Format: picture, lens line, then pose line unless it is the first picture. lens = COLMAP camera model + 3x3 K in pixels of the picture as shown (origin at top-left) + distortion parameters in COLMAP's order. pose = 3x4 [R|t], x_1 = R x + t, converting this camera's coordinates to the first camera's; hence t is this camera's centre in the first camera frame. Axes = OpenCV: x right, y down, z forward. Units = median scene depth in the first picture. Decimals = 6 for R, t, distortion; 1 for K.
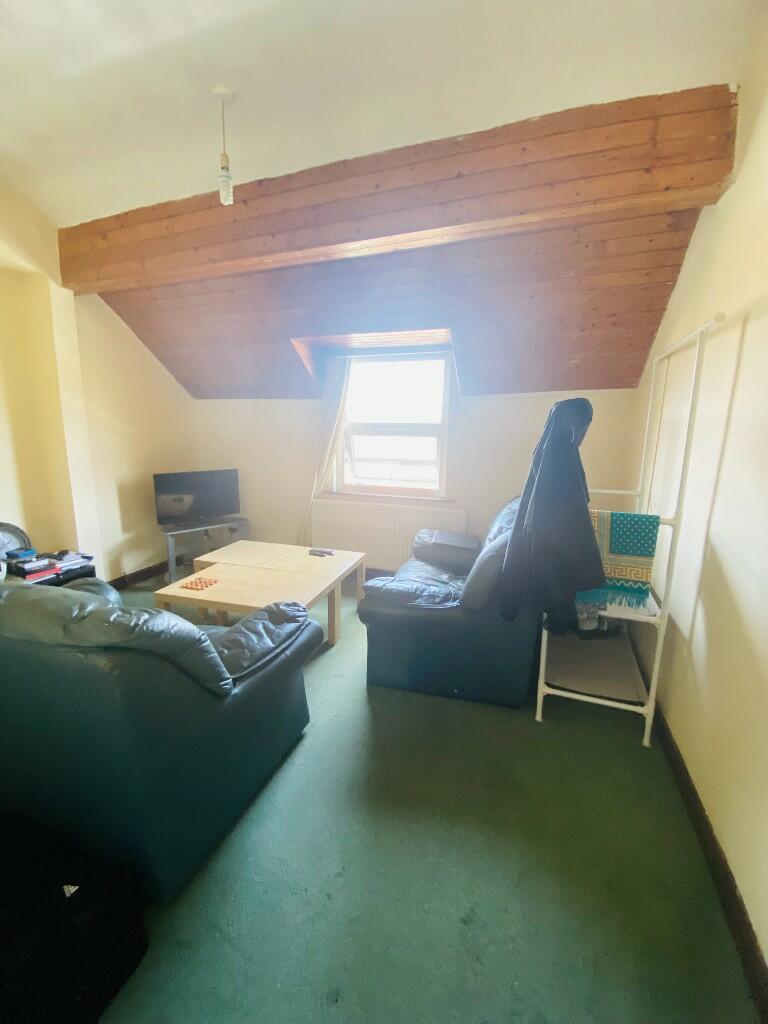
lens RADIAL K [[425.1, 0, 383.8], [0, 425.1, 509.3], [0, 0, 1]] dist [-0.017525, -0.003470]
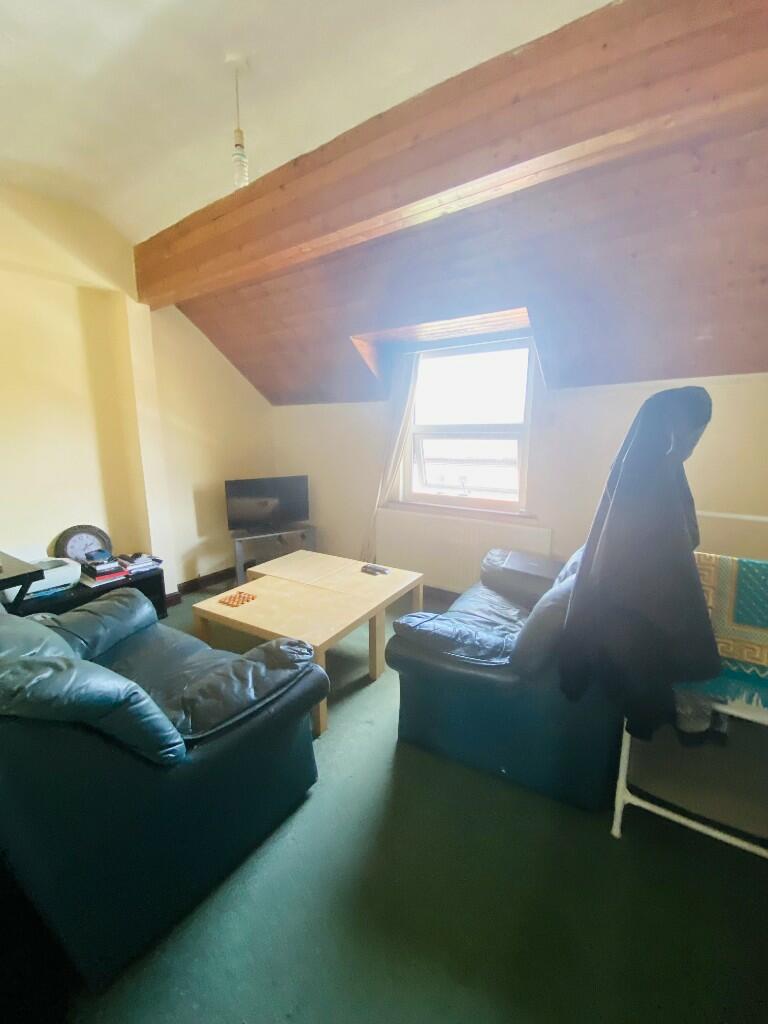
lens RADIAL K [[425.1, 0, 379.3], [0, 425.1, 509.4], [0, 0, 1]] dist [-0.017525, -0.003470]
pose [[0.965501, 0.029079, -0.258772, 0.115886], [-0.029216, 0.999568, 0.003319, -0.039757], [0.258757, 0.004356, 0.965933, 0.161602]]
